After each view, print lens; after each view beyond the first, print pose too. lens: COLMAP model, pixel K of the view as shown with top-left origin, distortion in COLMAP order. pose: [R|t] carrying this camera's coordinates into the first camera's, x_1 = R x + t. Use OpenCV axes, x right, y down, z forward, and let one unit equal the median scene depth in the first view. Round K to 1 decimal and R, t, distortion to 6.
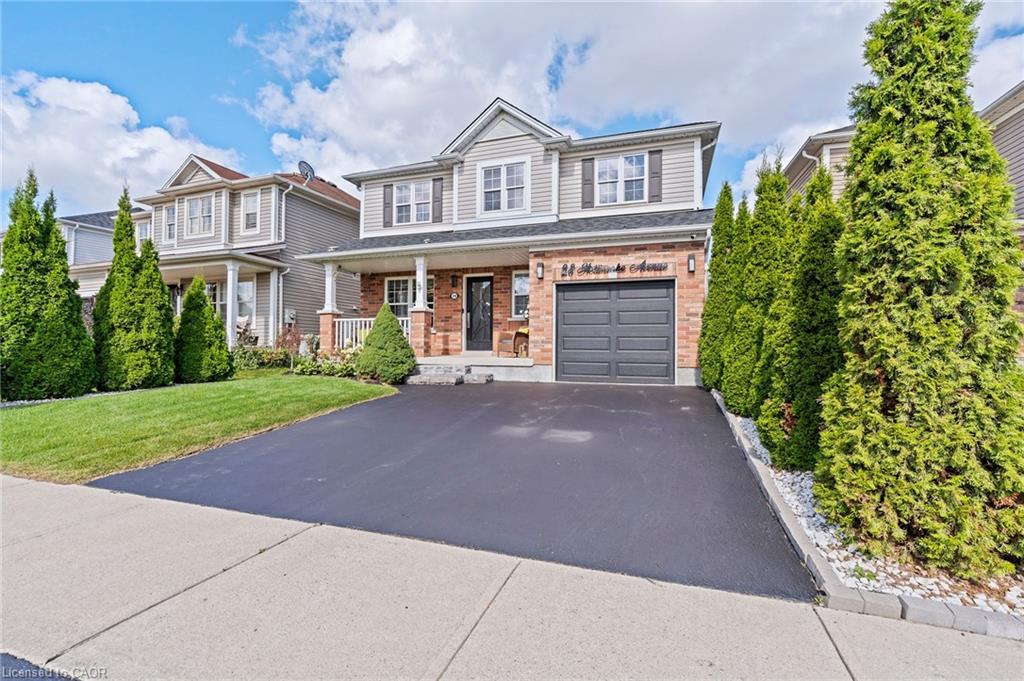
lens RADIAL K [[452.3, 0, 510.8], [0, 452.3, 341.3], [0, 0, 1]] dist [0.024122, 0.000181]
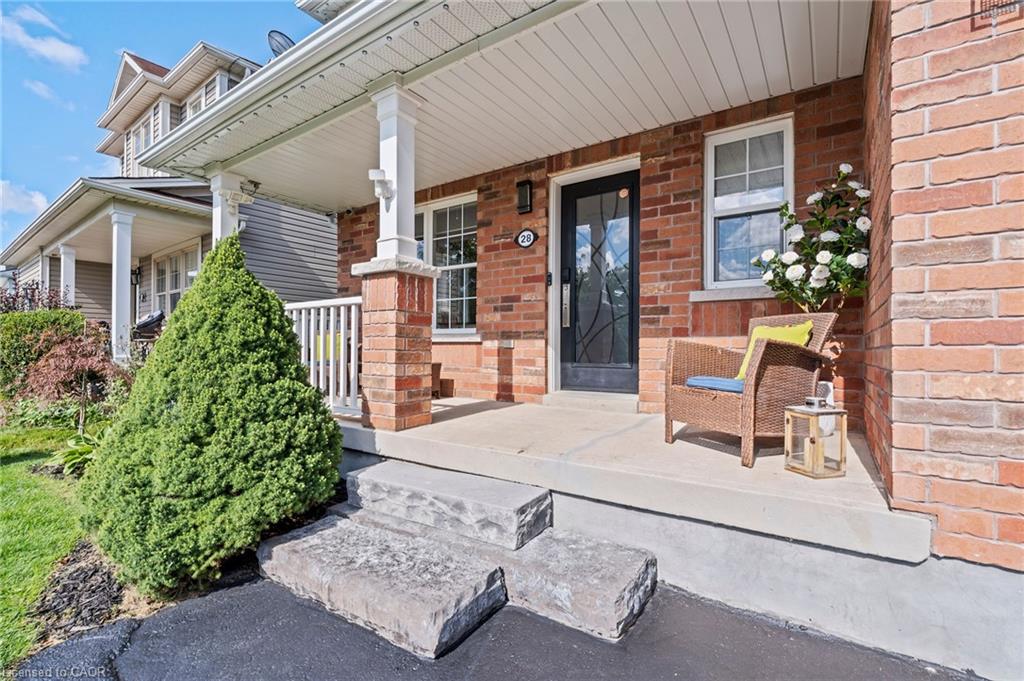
lens RADIAL K [[452.3, 0, 507.2], [0, 452.3, 341.4], [0, 0, 1]] dist [0.024122, 0.000181]
pose [[0.958508, -0.006210, -0.285000, -0.036863], [0.006878, 0.999975, 0.001343, -0.019228], [0.284984, -0.003247, 0.958527, 0.651353]]
